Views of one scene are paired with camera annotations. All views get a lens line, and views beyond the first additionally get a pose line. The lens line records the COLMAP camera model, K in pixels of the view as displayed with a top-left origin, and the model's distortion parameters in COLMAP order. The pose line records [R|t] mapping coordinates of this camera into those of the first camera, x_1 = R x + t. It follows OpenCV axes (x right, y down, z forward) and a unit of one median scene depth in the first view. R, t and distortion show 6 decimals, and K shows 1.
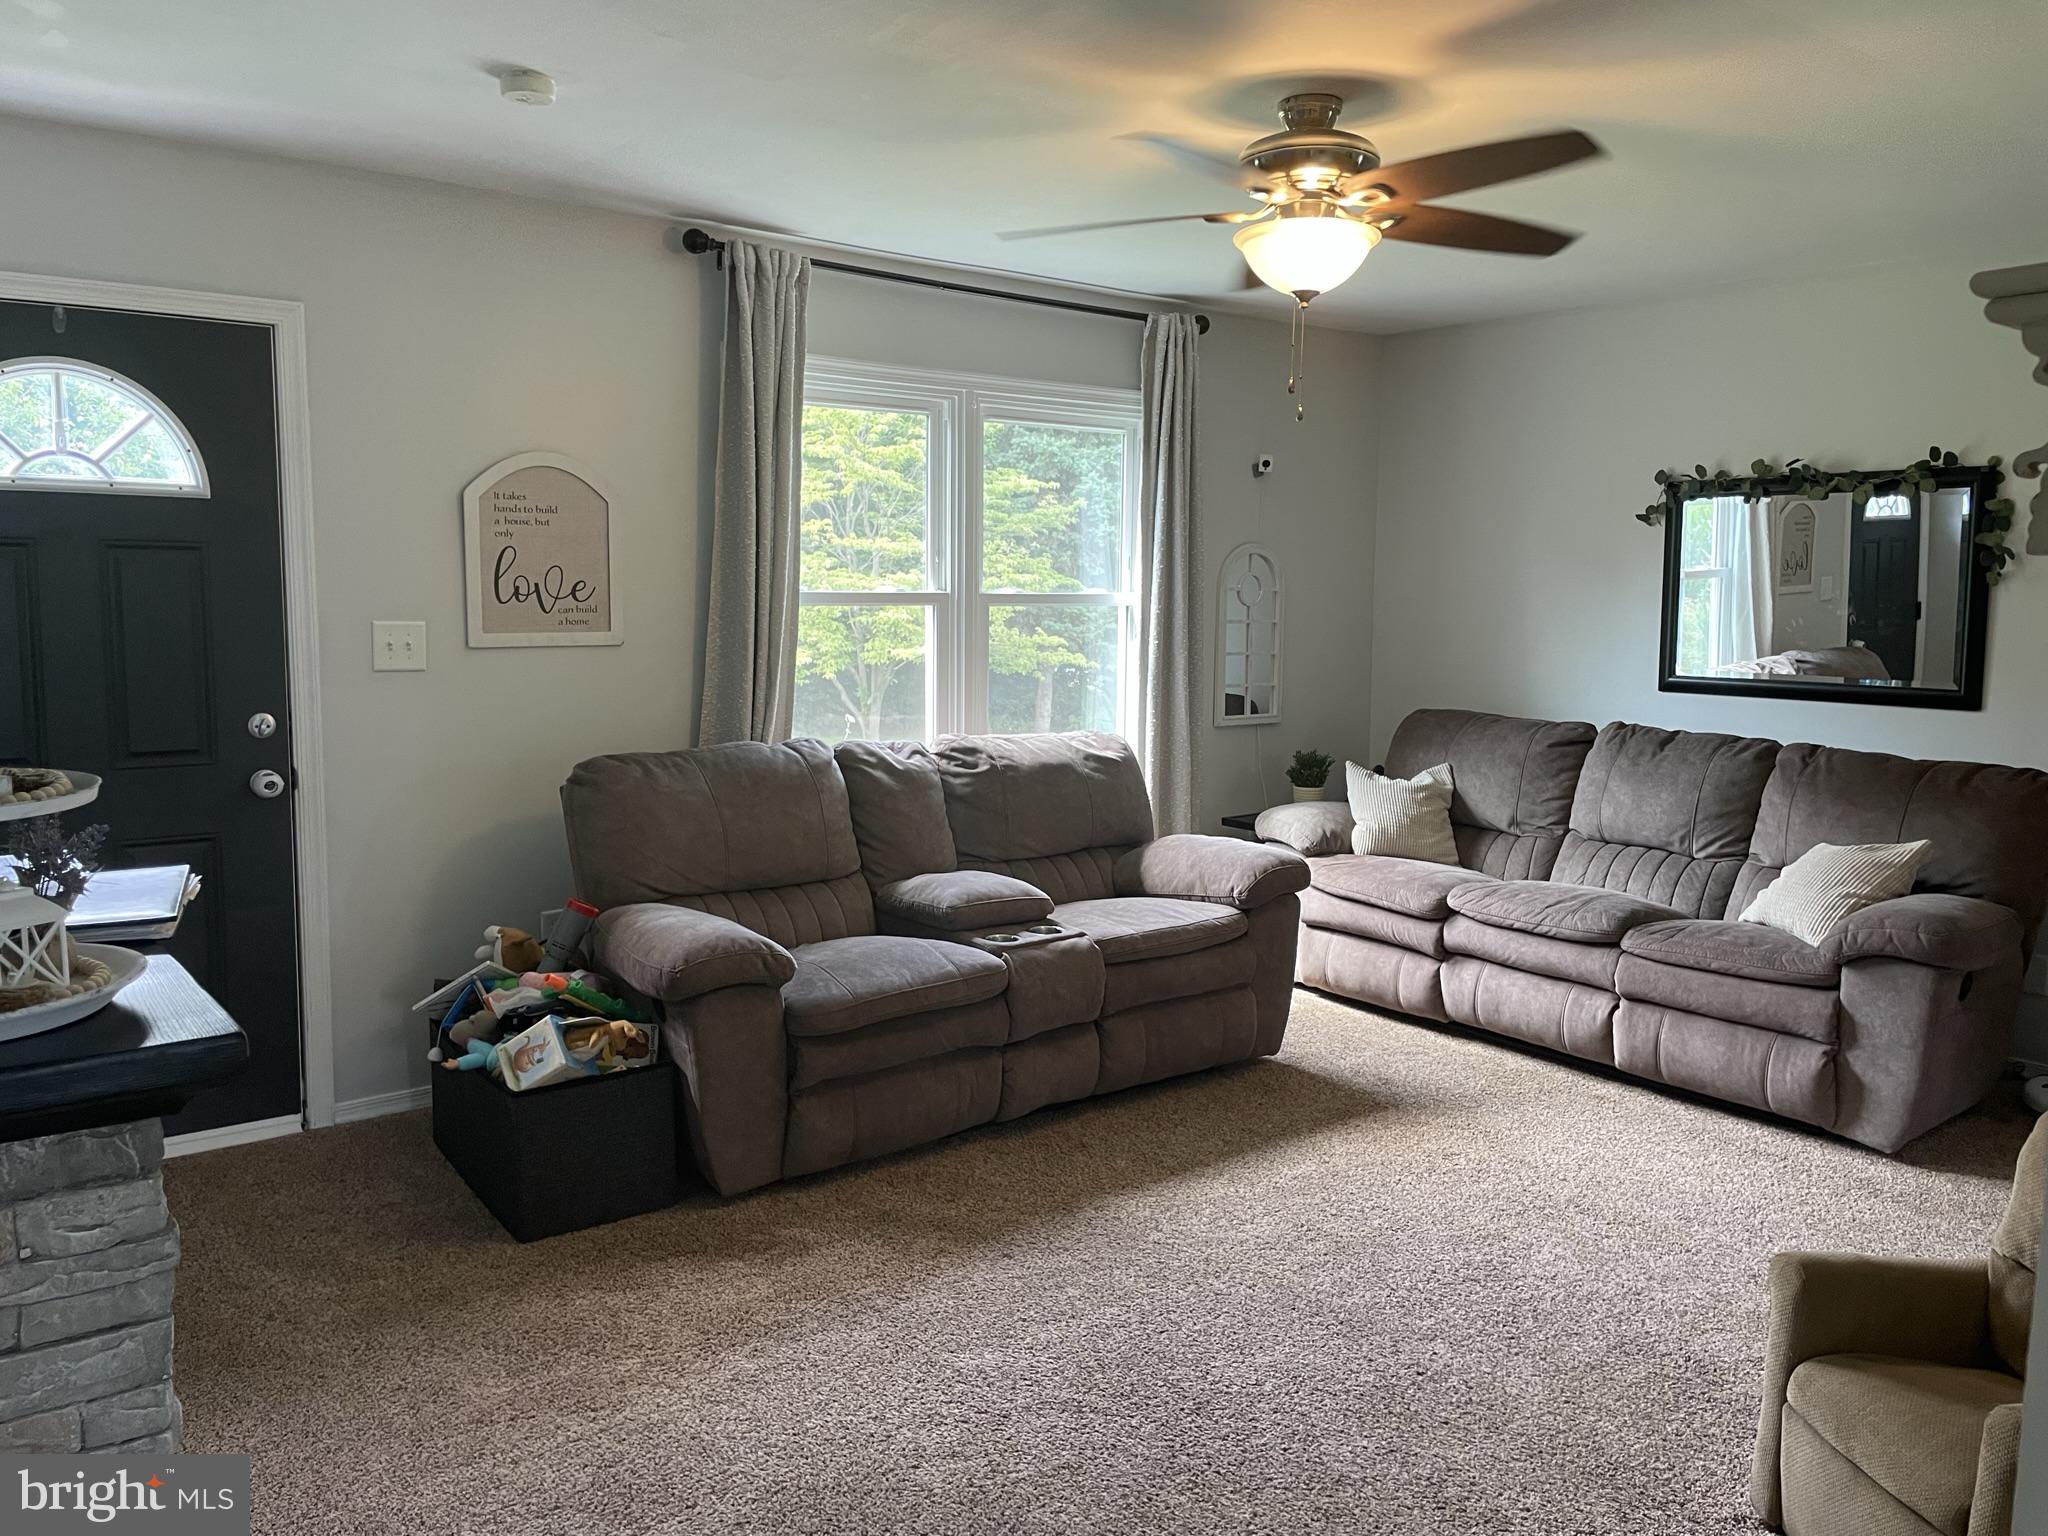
lens RADIAL K [[1555.8, 0, 1031.6], [0, 1555.8, 759.2], [0, 0, 1]] dist [0.092010, -0.134884]
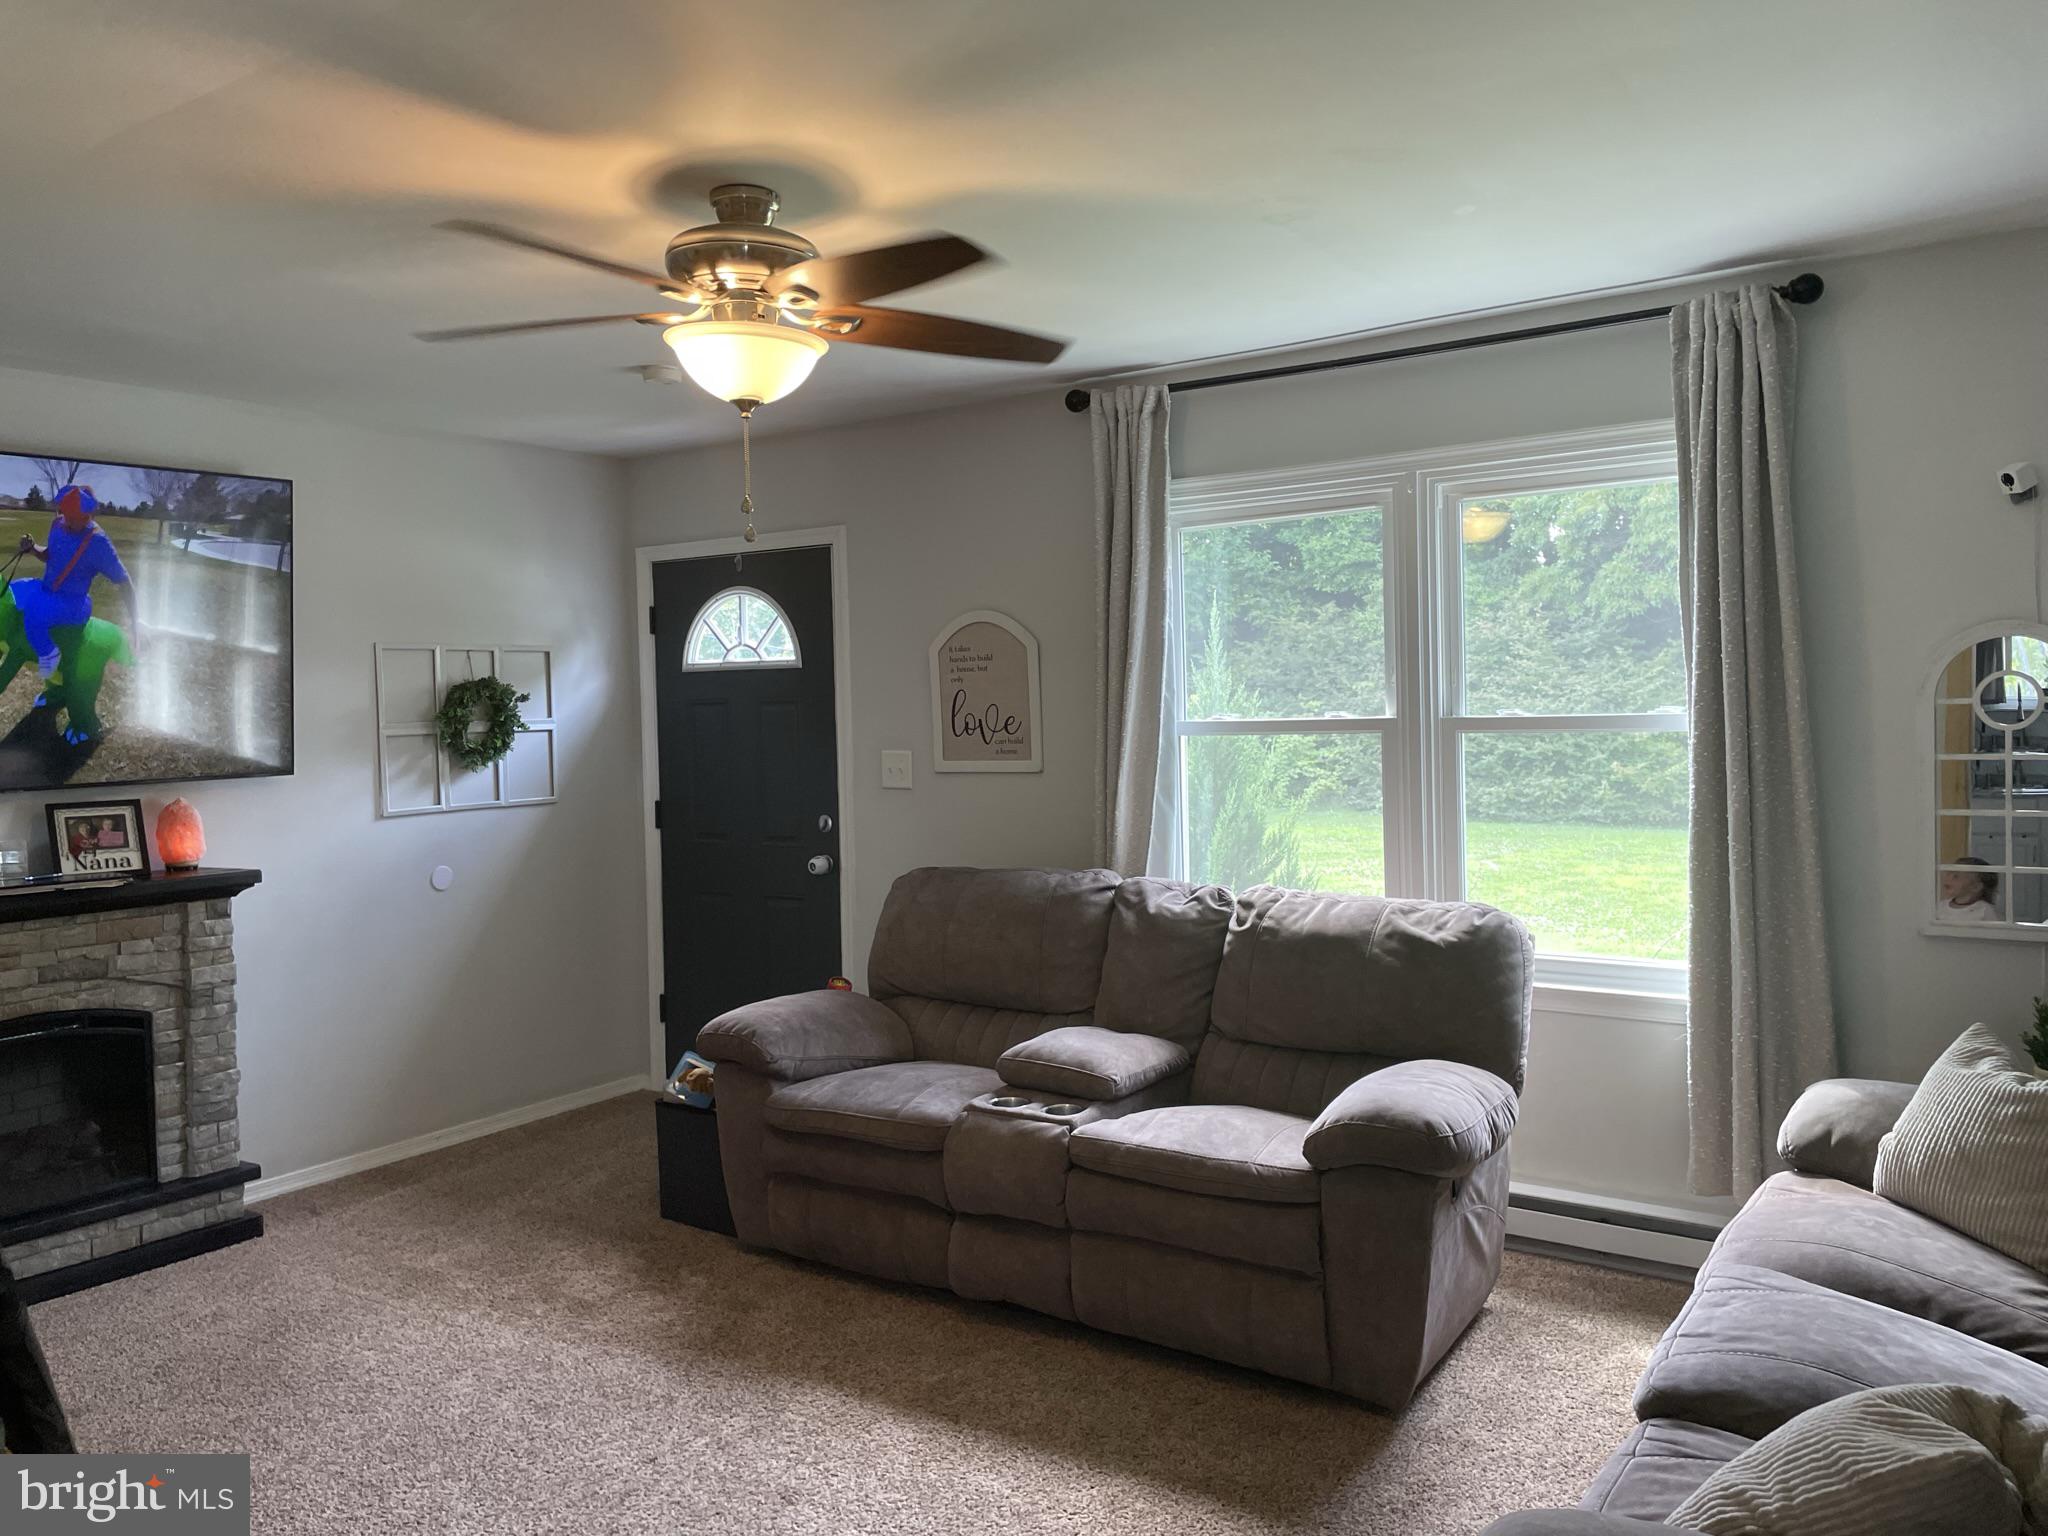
lens RADIAL K [[1555.8, 0, 1003.5], [0, 1555.8, 748.0], [0, 0, 1]] dist [0.092010, -0.134884]
pose [[0.280677, 0.007680, -0.959772, 0.837405], [-0.083686, 0.996356, -0.016500, -0.074258], [0.956147, 0.084951, 0.280297, 0.703985]]
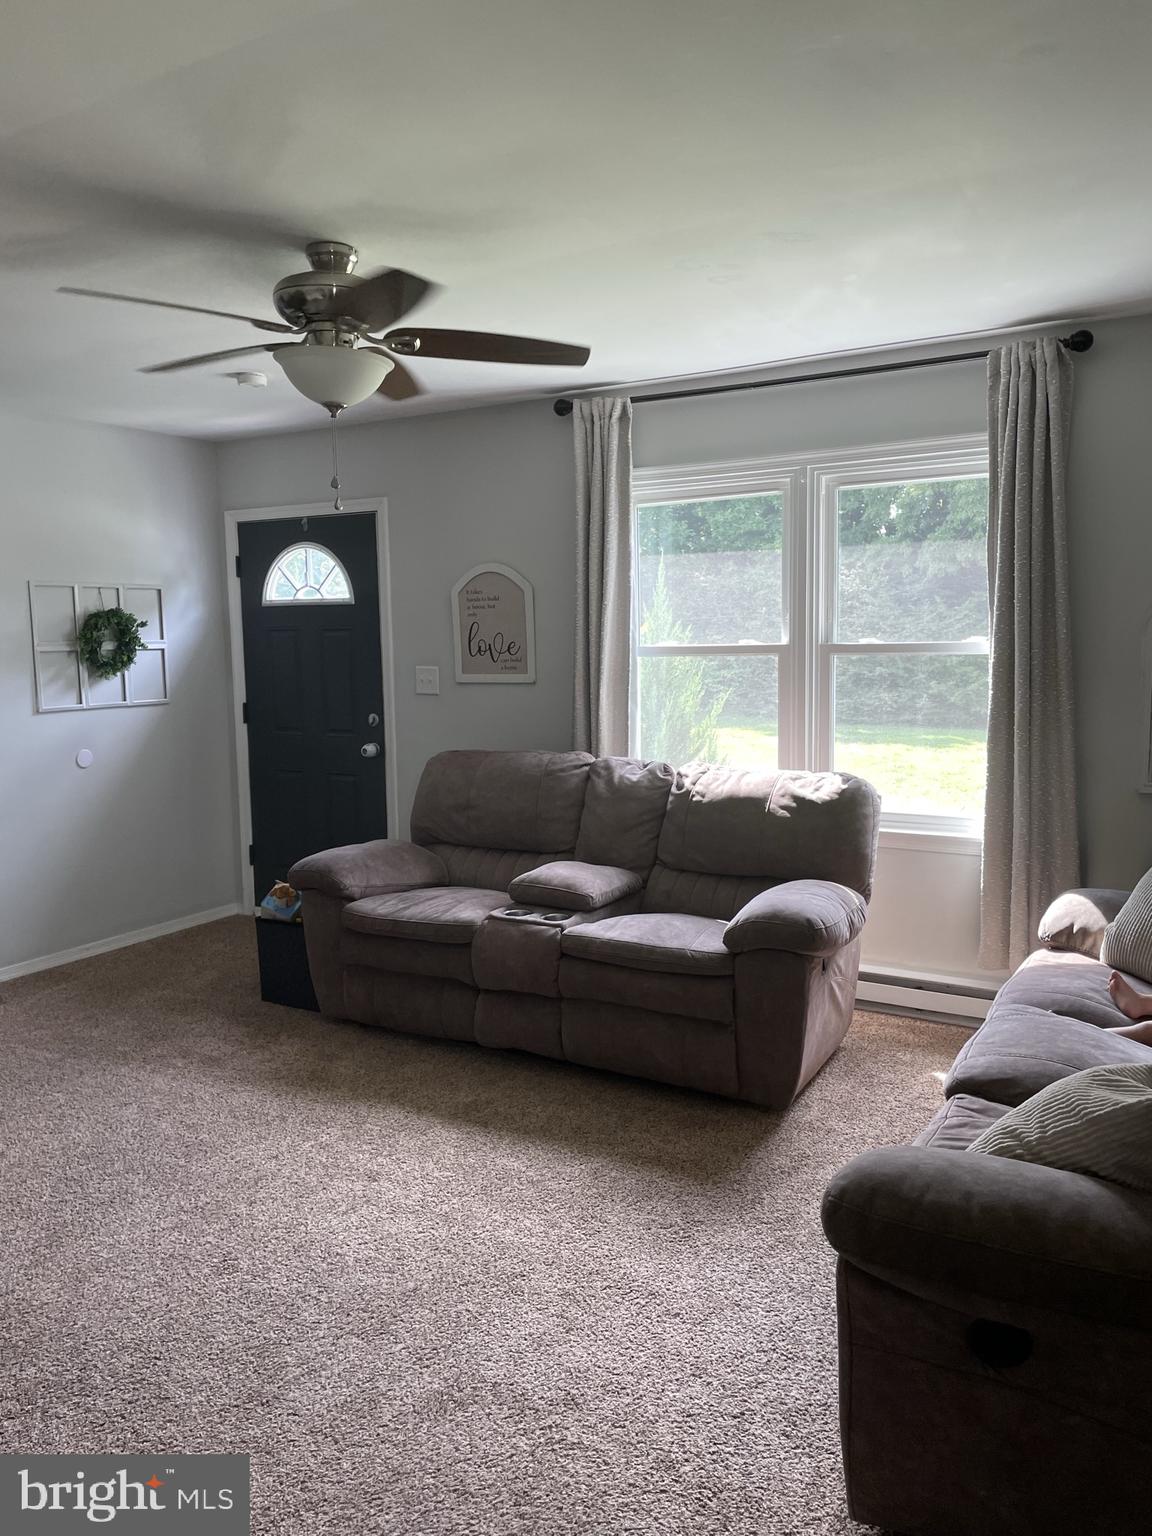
lens RADIAL K [[1166.8, 0, 575.8], [0, 1166.8, 763.5], [0, 0, 1]] dist [0.092010, -0.134884]
pose [[0.355140, 0.084240, -0.931010, 0.873199], [-0.088070, 0.994517, 0.056391, -0.066418], [0.930655, 0.061968, 0.360611, 0.668530]]
